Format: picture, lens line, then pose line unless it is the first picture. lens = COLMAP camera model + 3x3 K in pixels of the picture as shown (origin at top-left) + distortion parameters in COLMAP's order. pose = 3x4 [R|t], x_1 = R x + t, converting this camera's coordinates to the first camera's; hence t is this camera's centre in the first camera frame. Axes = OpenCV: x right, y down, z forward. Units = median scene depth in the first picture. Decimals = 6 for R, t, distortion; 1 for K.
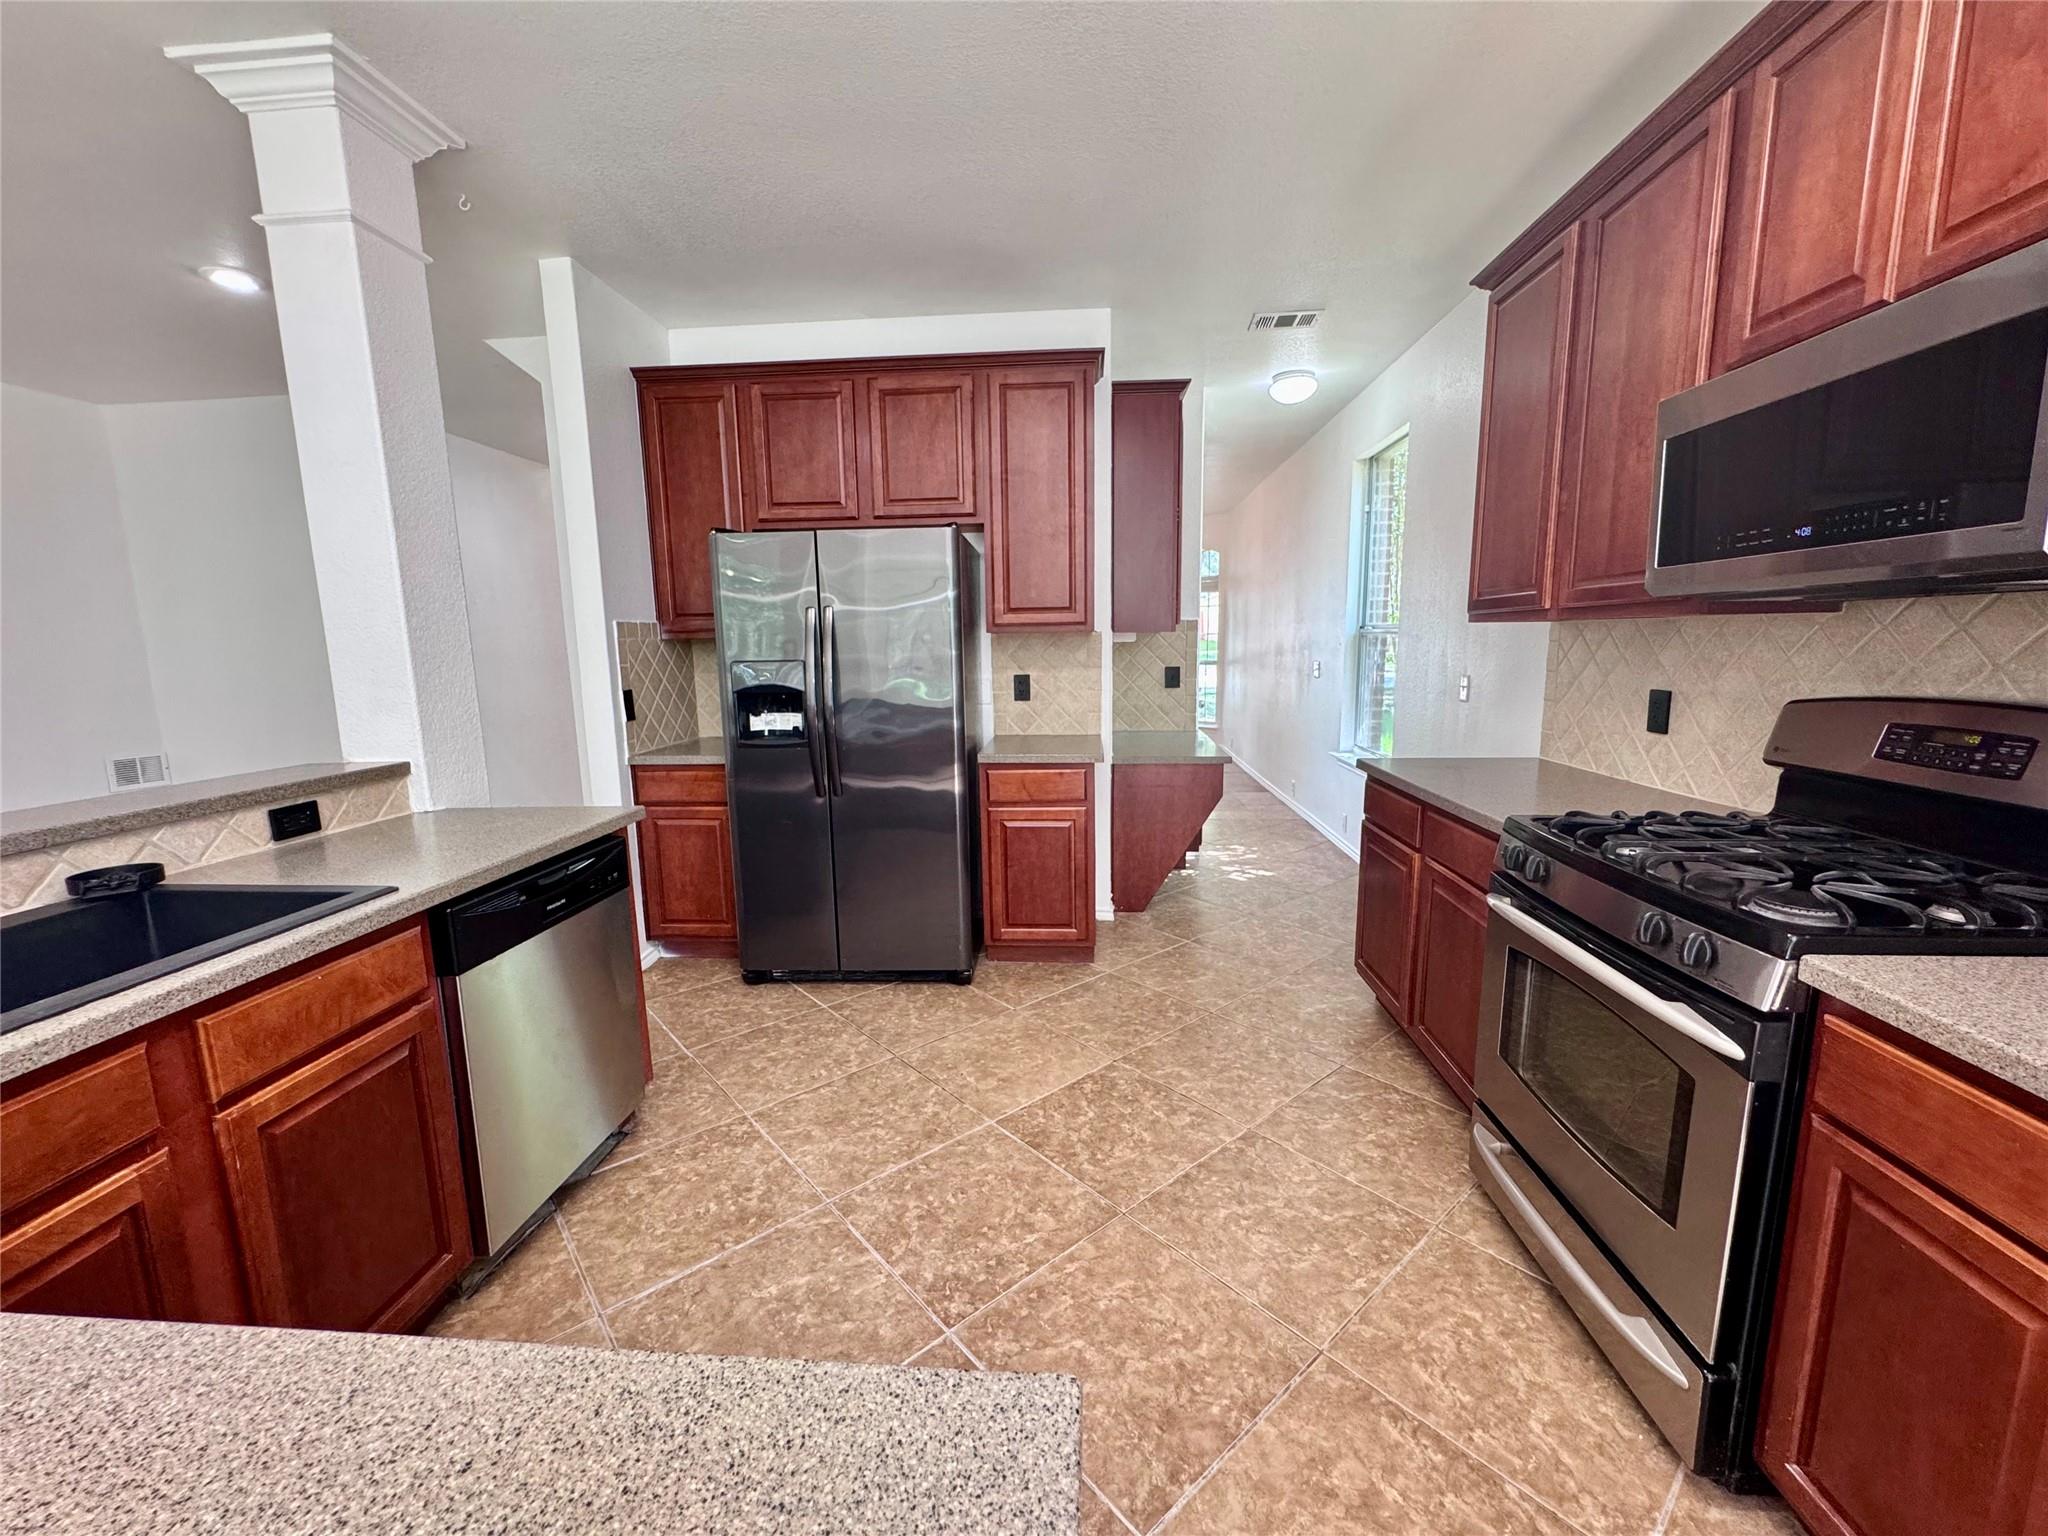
lens RADIAL K [[823.8, 0, 1027.2], [0, 823.8, 768.3], [0, 0, 1]] dist [-0.003807, 0.000546]
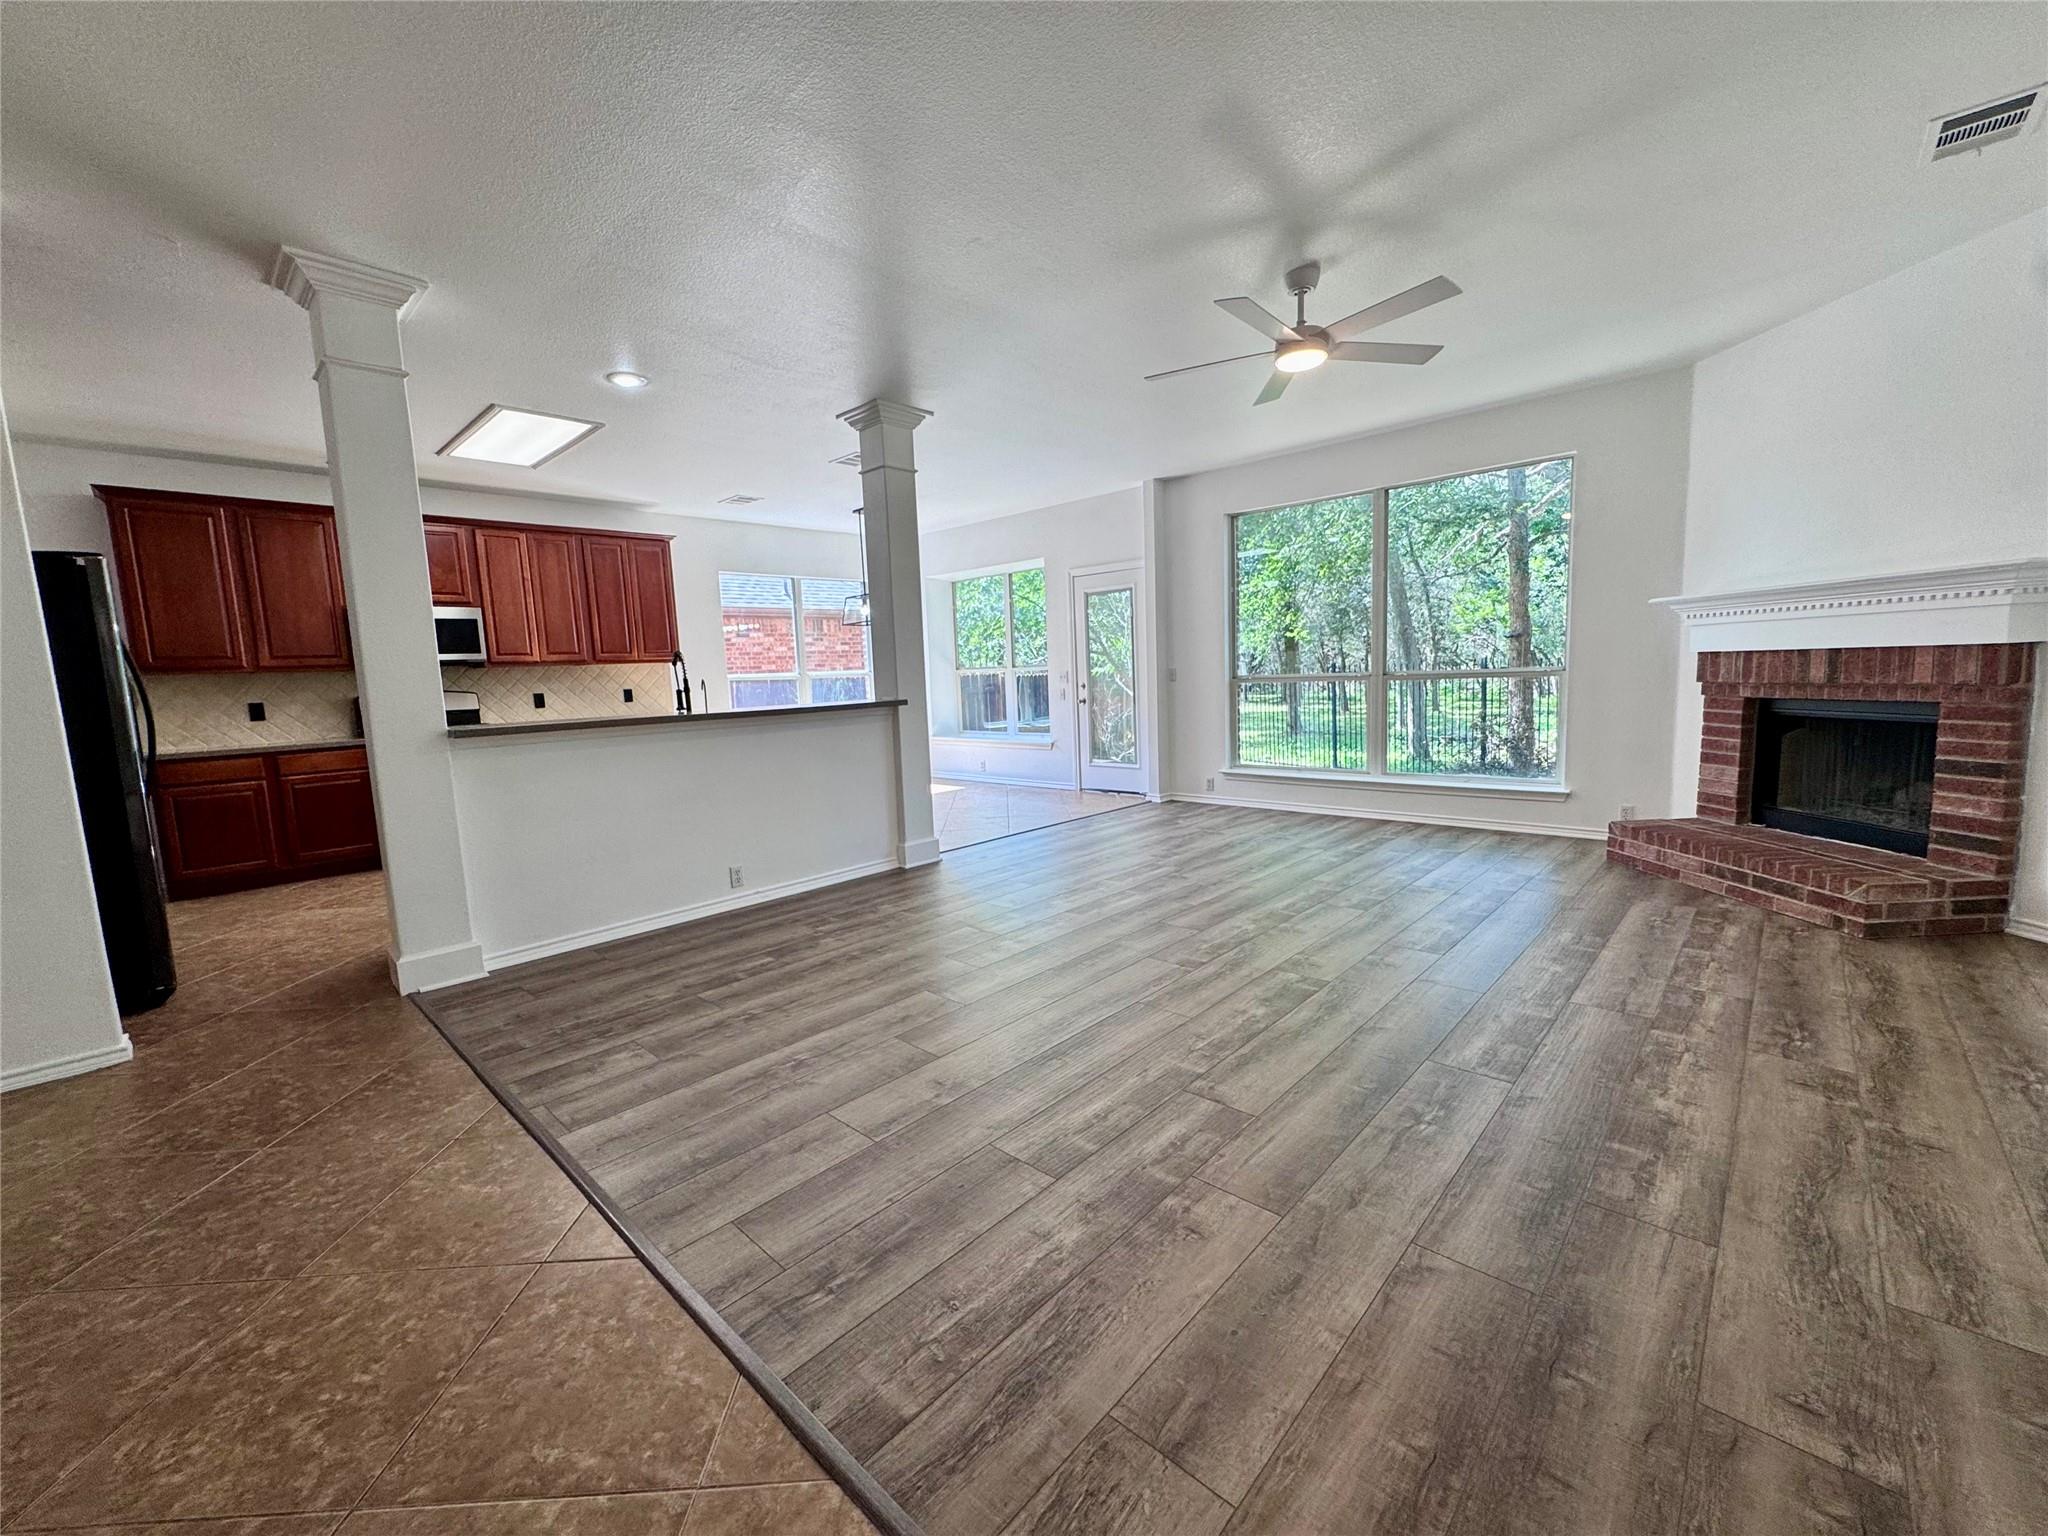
lens RADIAL K [[818.4, 0, 1031.1], [0, 818.4, 766.2], [0, 0, 1]] dist [-0.003108, -0.000198]
pose [[-0.782195, -0.024855, 0.622538, -1.840160], [0.148263, 0.963074, 0.224738, -0.084974], [-0.605136, 0.268089, -0.749626, 1.069244]]
